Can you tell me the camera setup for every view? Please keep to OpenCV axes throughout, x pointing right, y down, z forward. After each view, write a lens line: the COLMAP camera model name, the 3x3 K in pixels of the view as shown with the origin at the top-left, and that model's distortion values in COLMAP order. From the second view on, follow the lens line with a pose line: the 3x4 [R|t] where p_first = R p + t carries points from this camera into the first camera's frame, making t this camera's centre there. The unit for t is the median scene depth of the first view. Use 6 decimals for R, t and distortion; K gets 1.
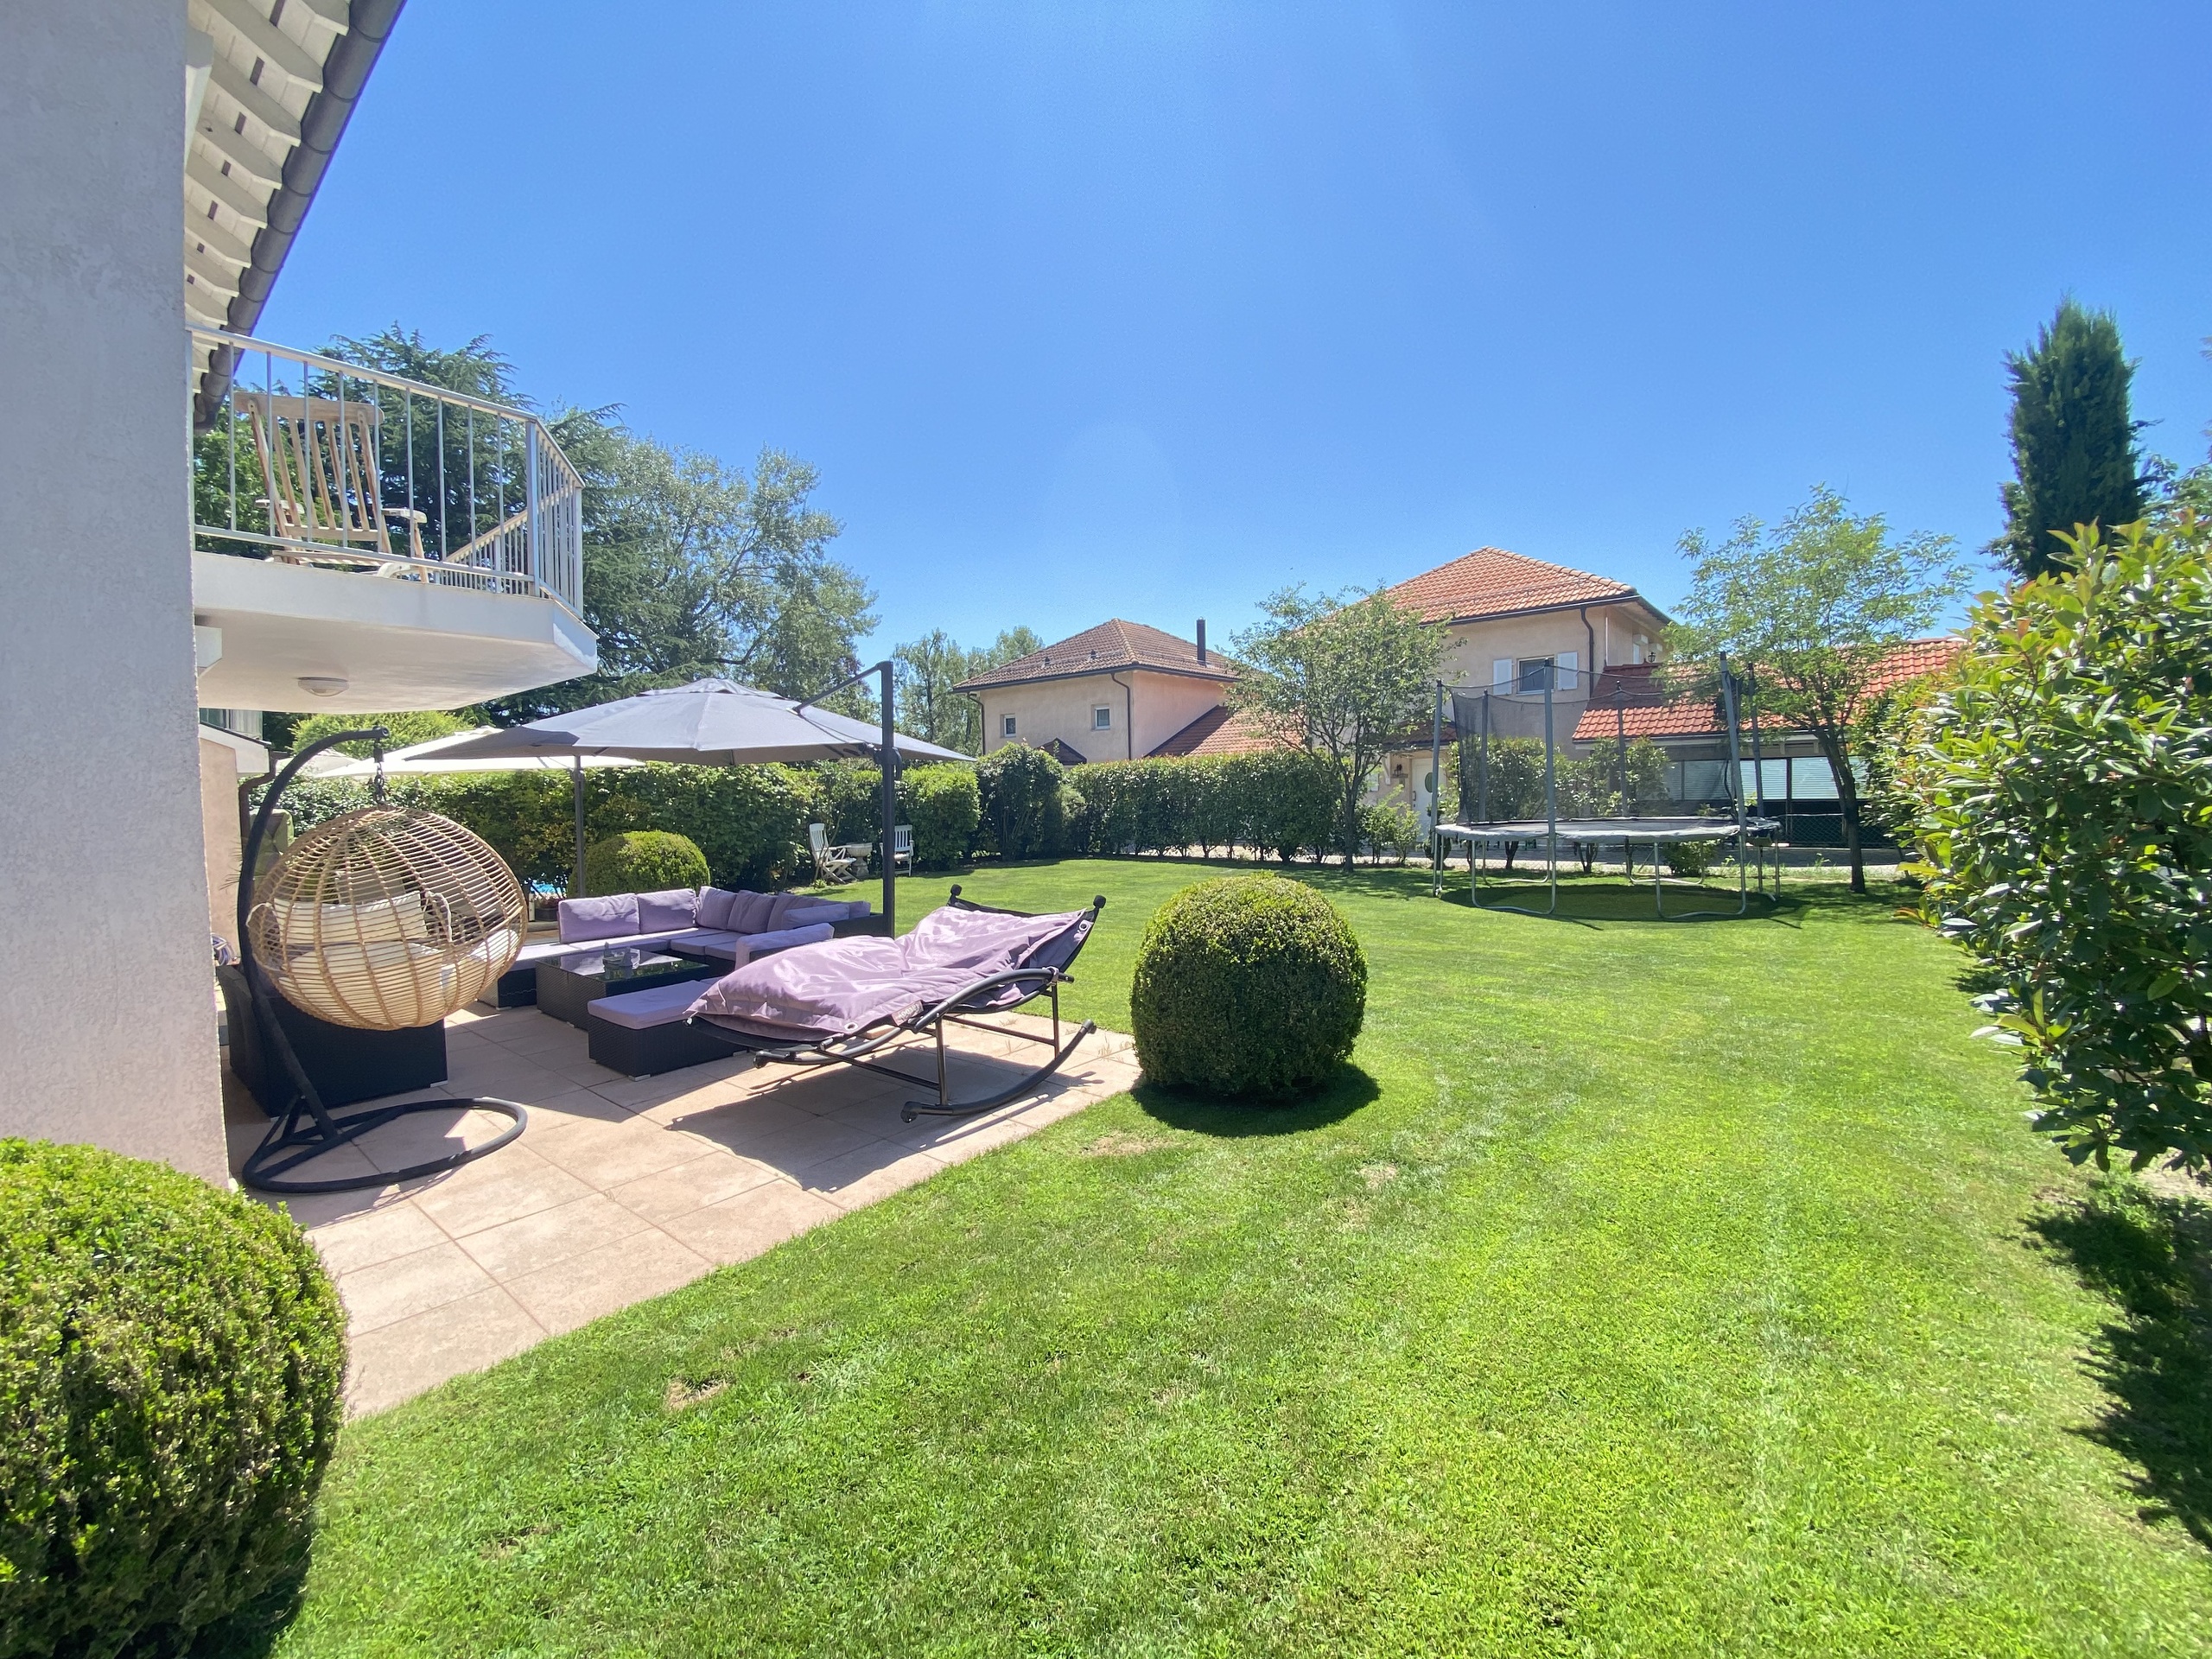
lens RADIAL K [[904.4, 0, 1106.0], [0, 904.4, 829.5], [0, 0, 1]] dist [0.003192, 0.000005]
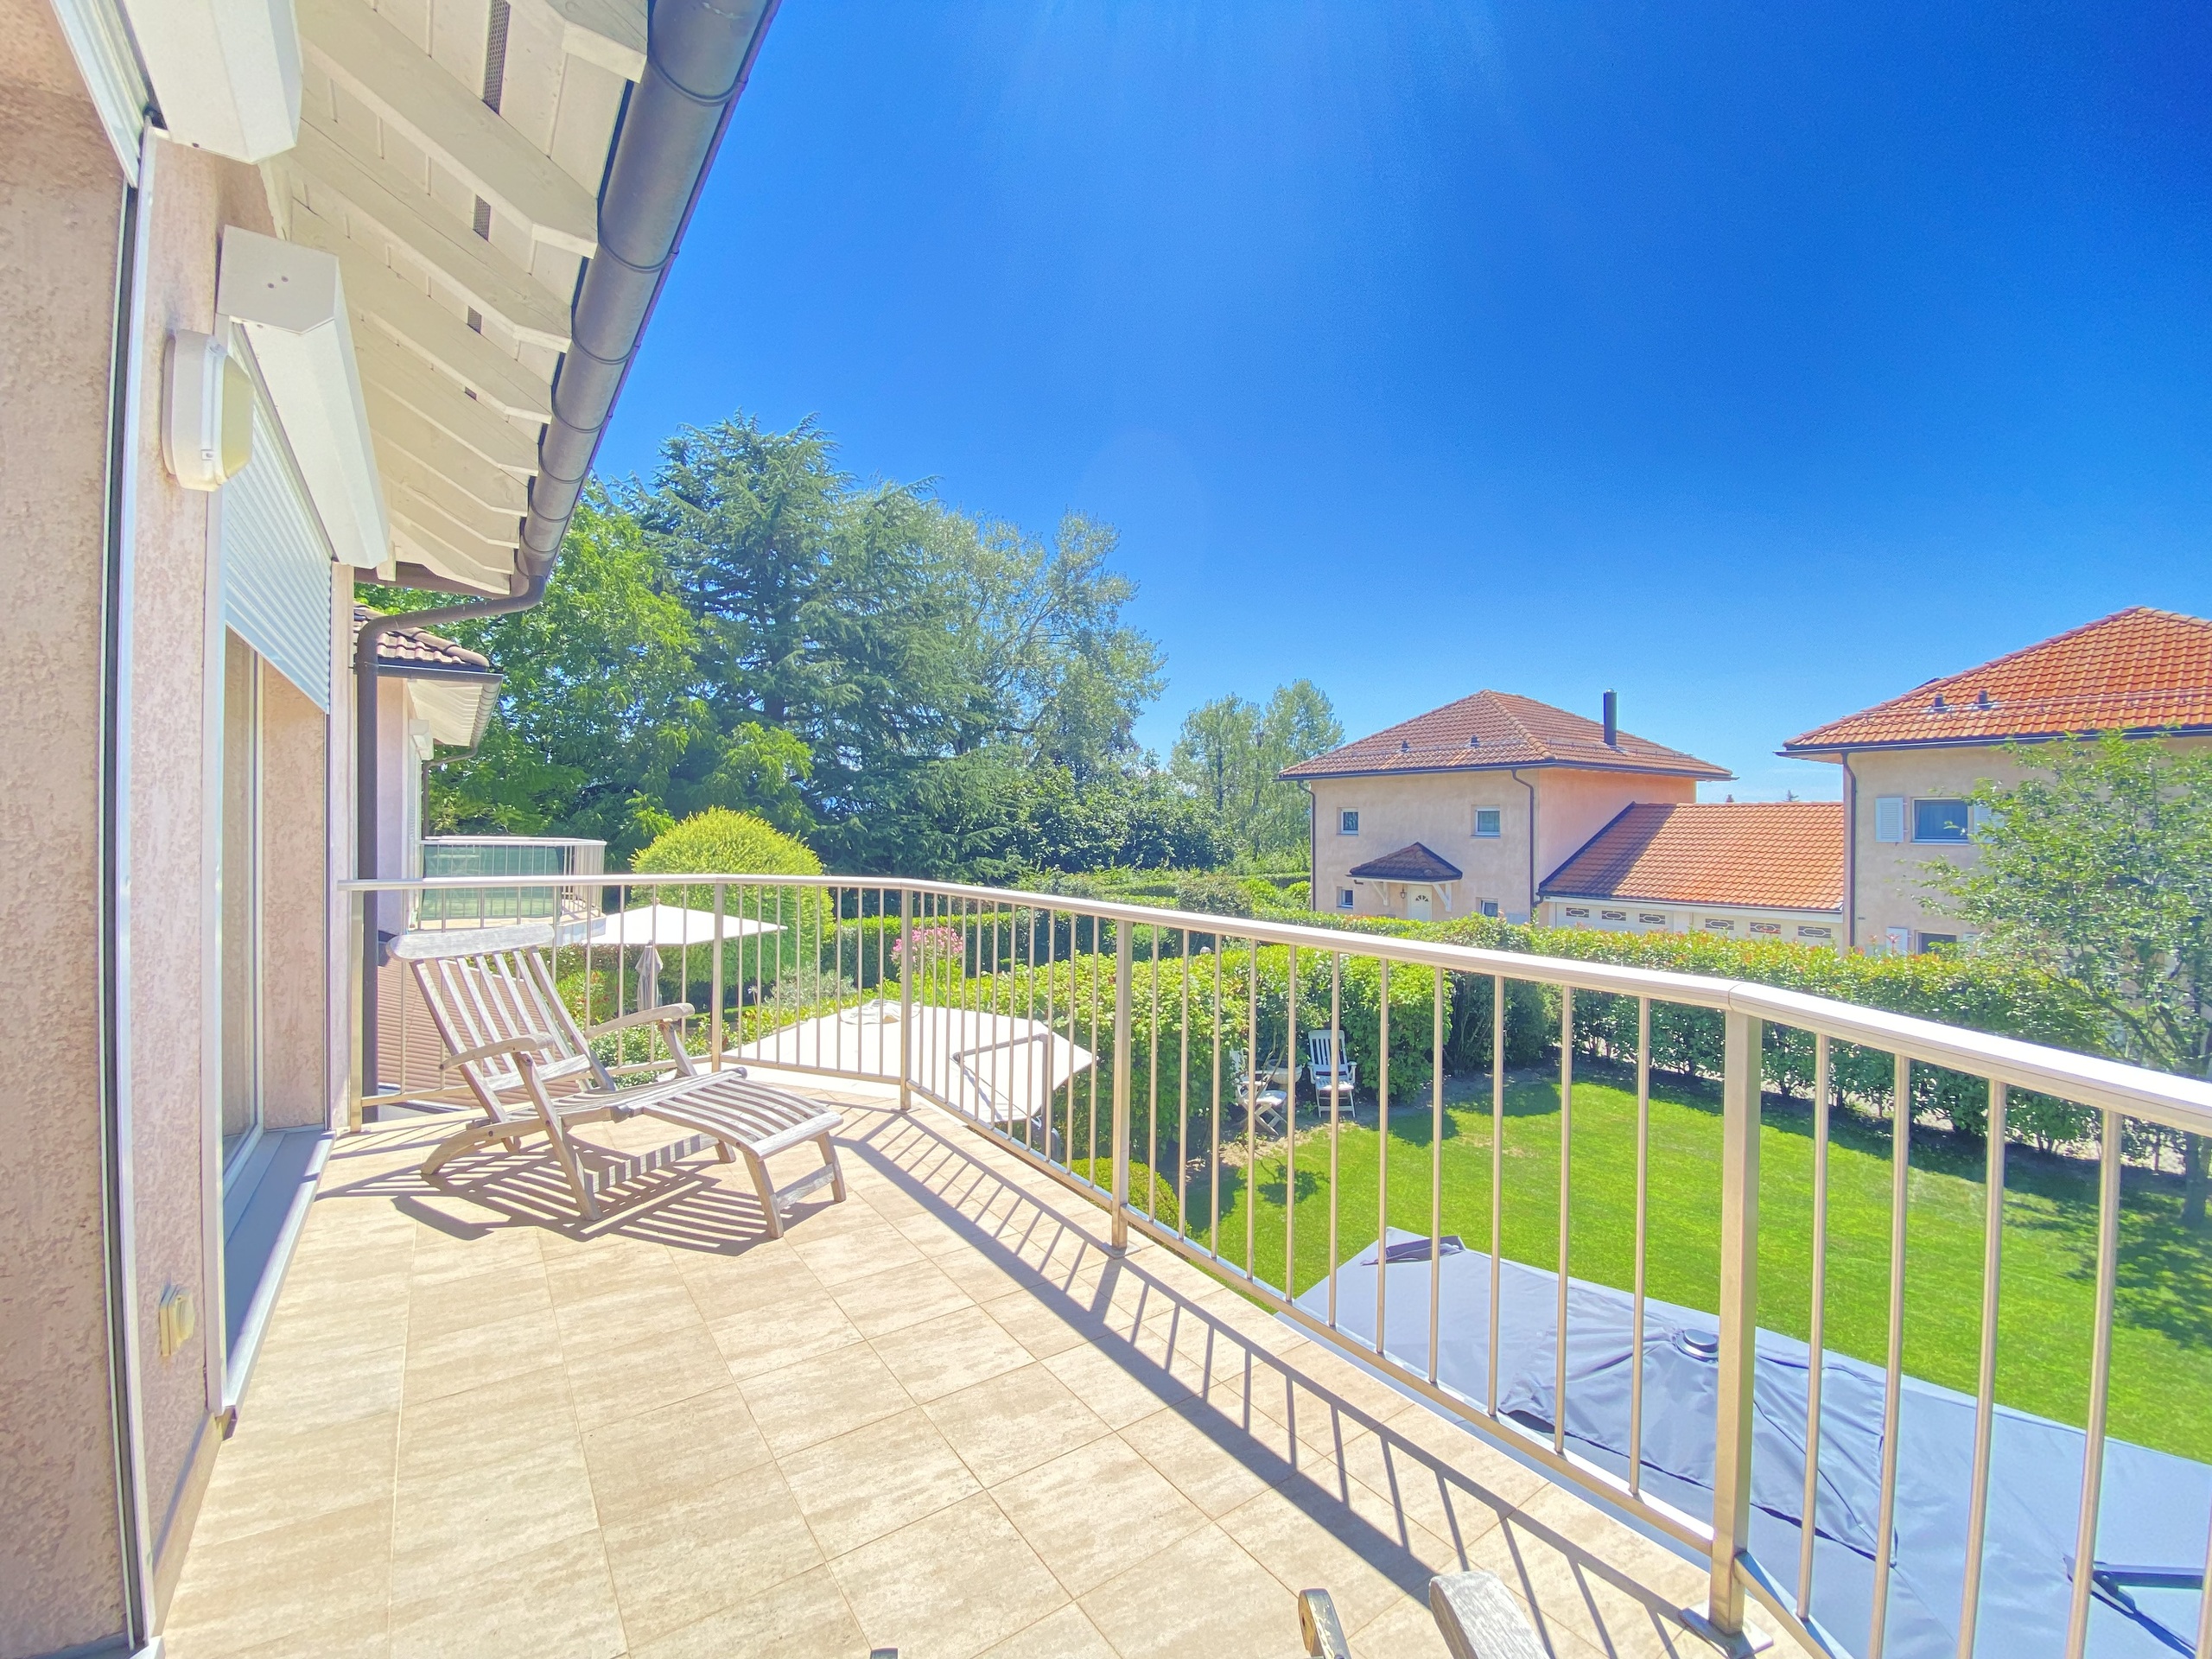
lens RADIAL K [[900.3, 0, 1106.0], [0, 900.3, 829.5], [0, 0, 1]] dist [0.056195, -0.000003]
pose [[0.968822, 0.025515, -0.246442, -0.145466], [-0.034891, 0.998821, -0.033755, -0.086745], [0.245290, 0.041301, 0.968570, 0.157383]]
